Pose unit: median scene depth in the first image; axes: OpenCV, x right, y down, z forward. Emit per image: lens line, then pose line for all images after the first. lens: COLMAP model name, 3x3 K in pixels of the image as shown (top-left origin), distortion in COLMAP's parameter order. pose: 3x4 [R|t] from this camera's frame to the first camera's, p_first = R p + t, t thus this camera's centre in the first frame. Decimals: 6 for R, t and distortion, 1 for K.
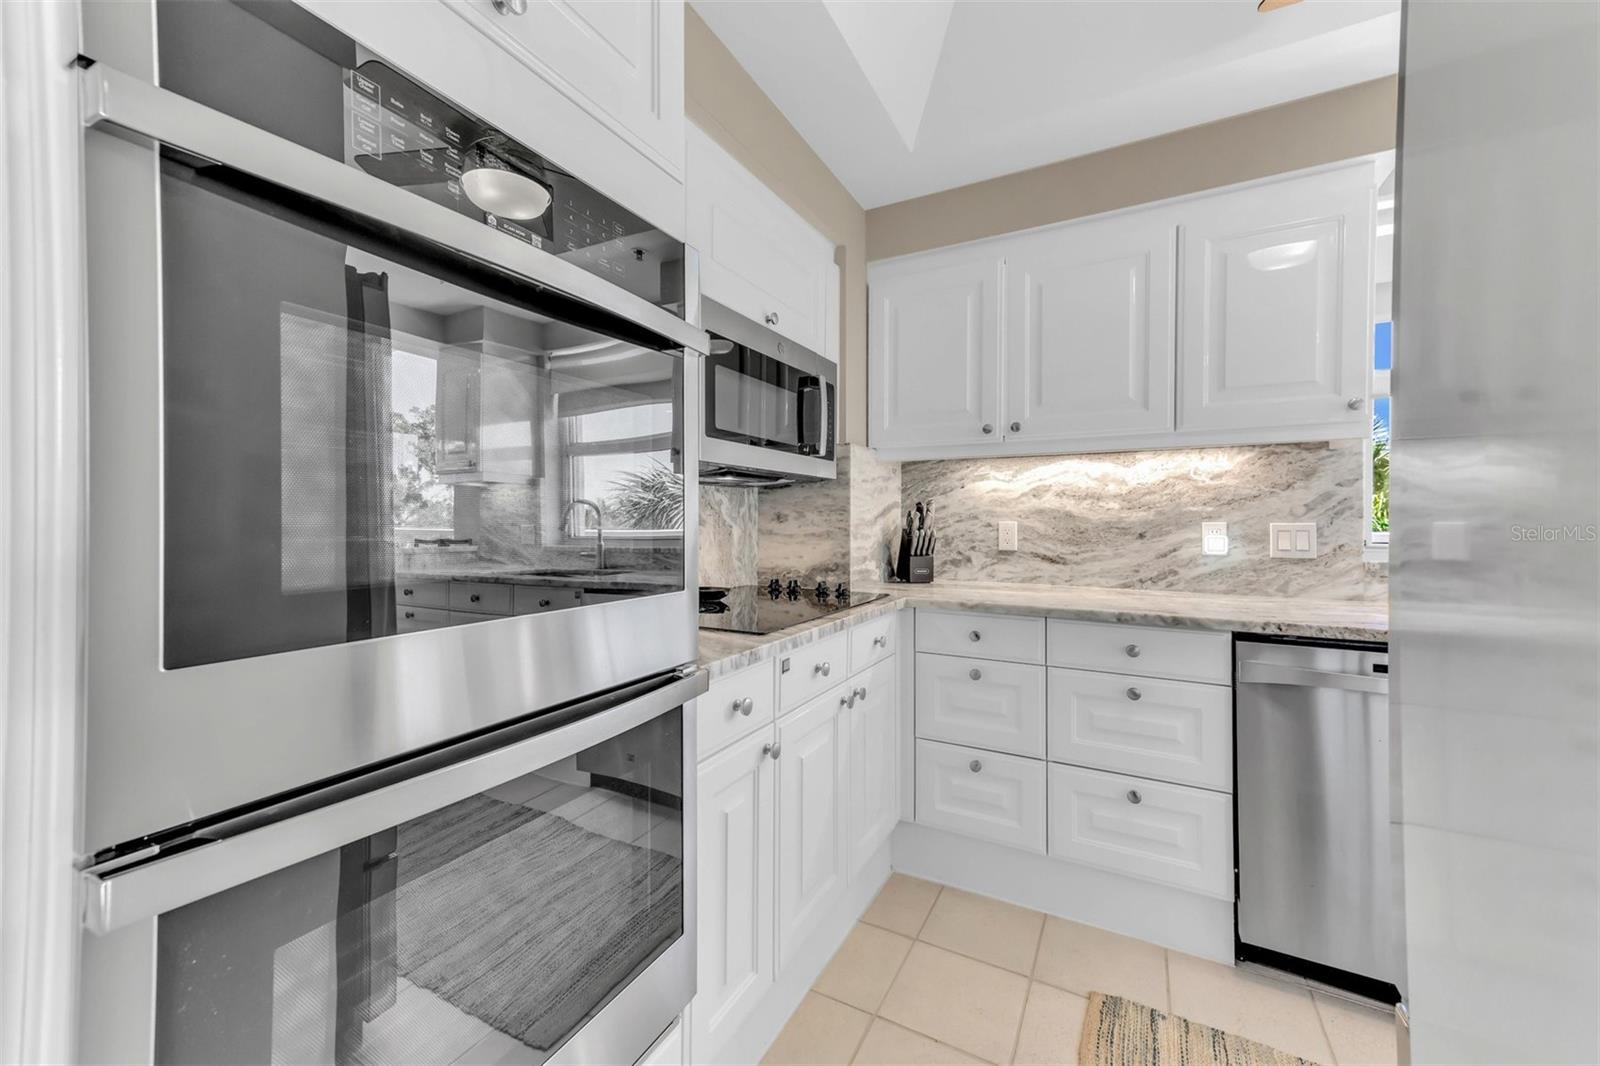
lens RADIAL K [[630.4, 0, 805.0], [0, 630.4, 522.7], [0, 0, 1]] dist [0.019989, 0.000382]
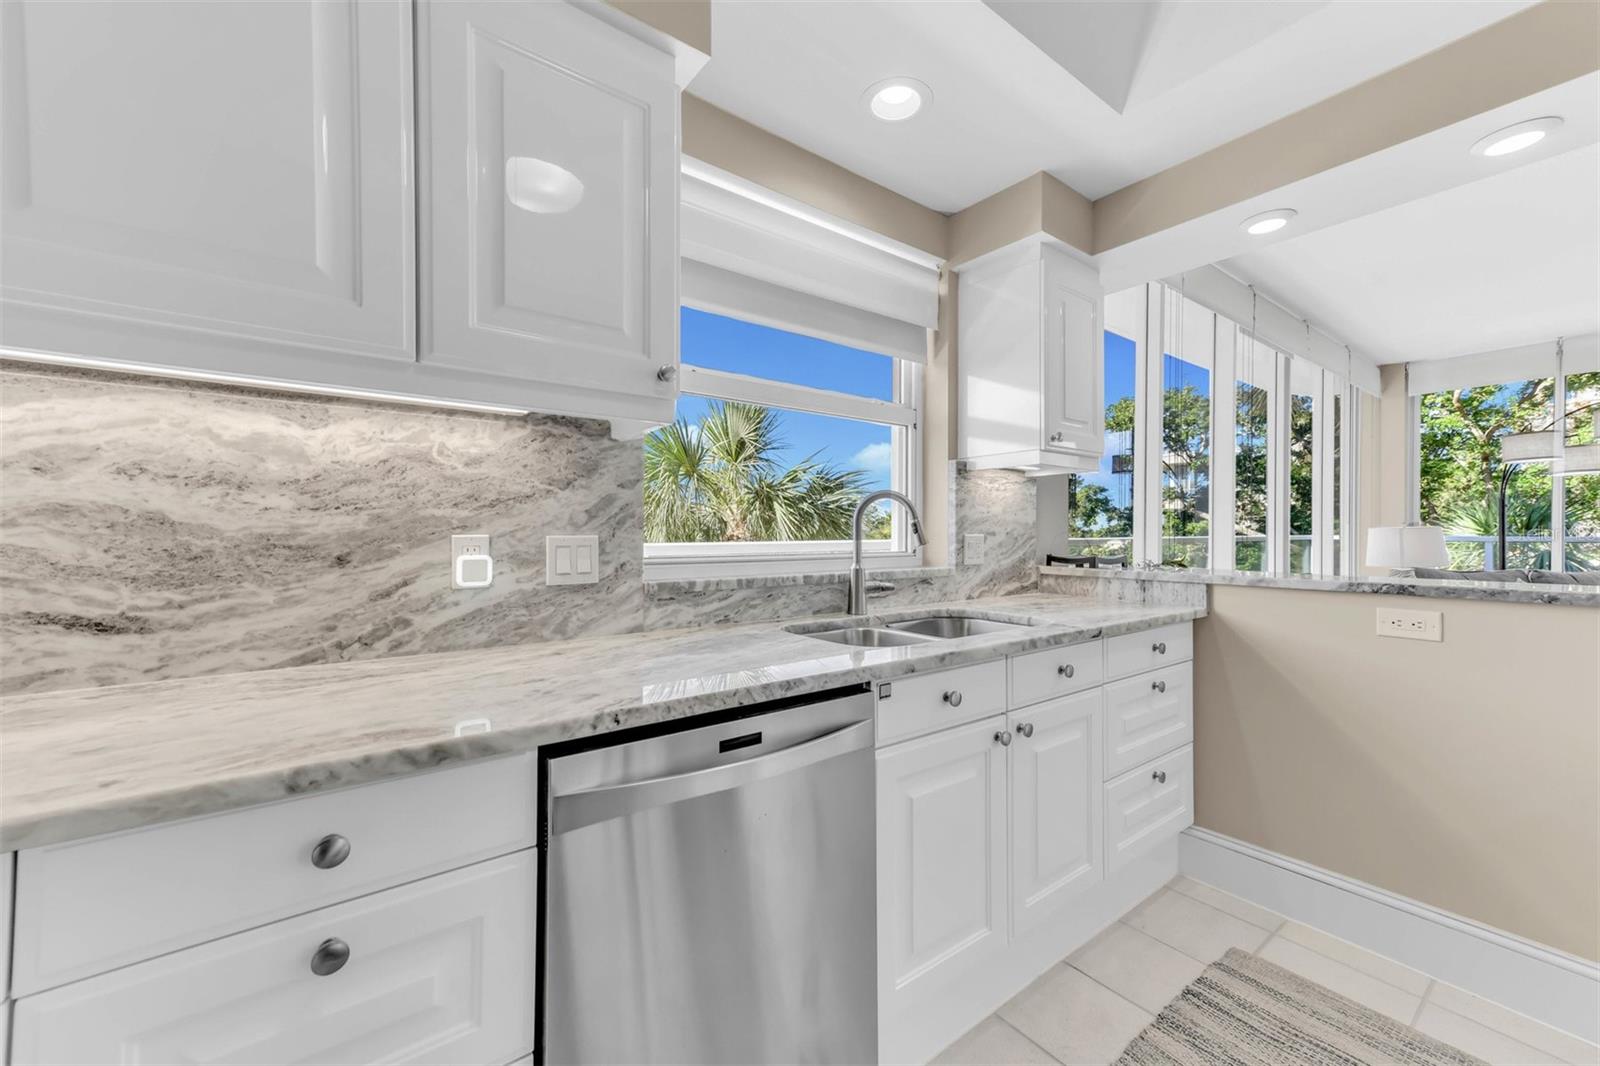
lens RADIAL K [[630.4, 0, 813.4], [0, 630.4, 528.5], [0, 0, 1]] dist [0.019989, 0.000382]
pose [[0.409339, 0.003812, 0.912374, 0.216802], [0.002166, 0.999984, -0.005150, -0.003048], [-0.912380, 0.004085, 0.409325, 0.443694]]
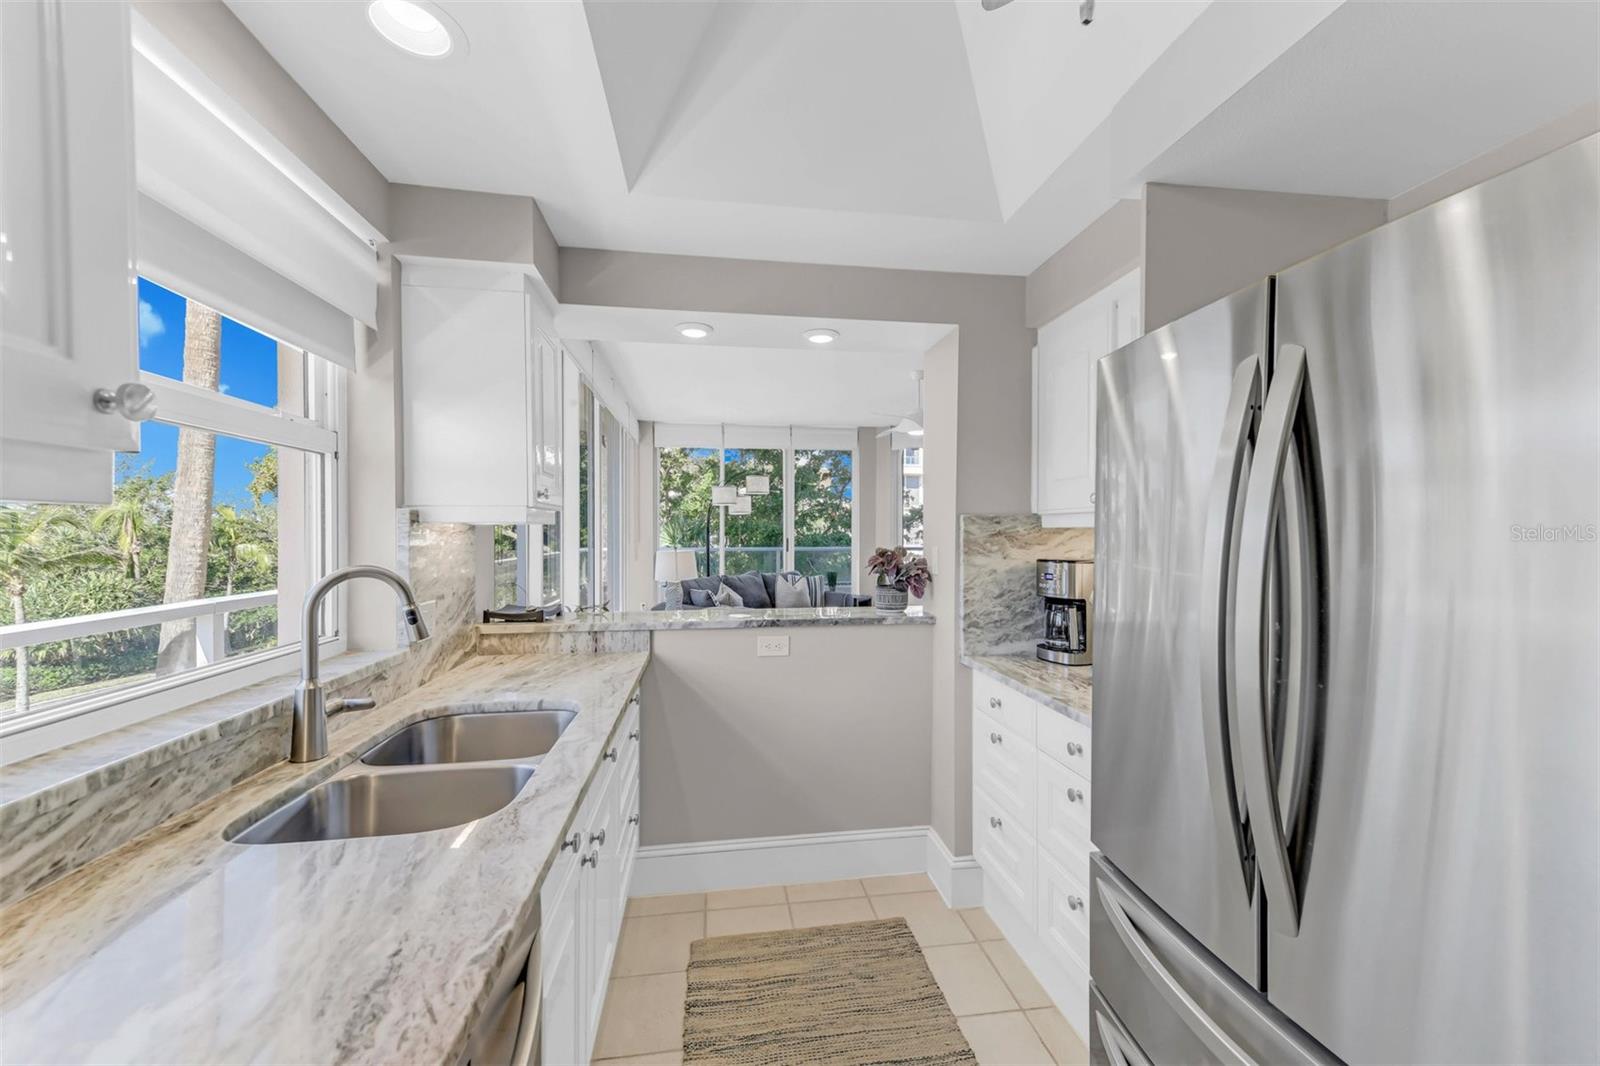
lens RADIAL K [[630.4, 0, 808.3], [0, 630.4, 534.1], [0, 0, 1]] dist [0.019989, 0.000382]
pose [[-0.598792, -0.006441, 0.800879, 0.315125], [-0.005634, 0.999977, 0.003830, -0.097769], [-0.800885, -0.002219, -0.598814, 0.741016]]
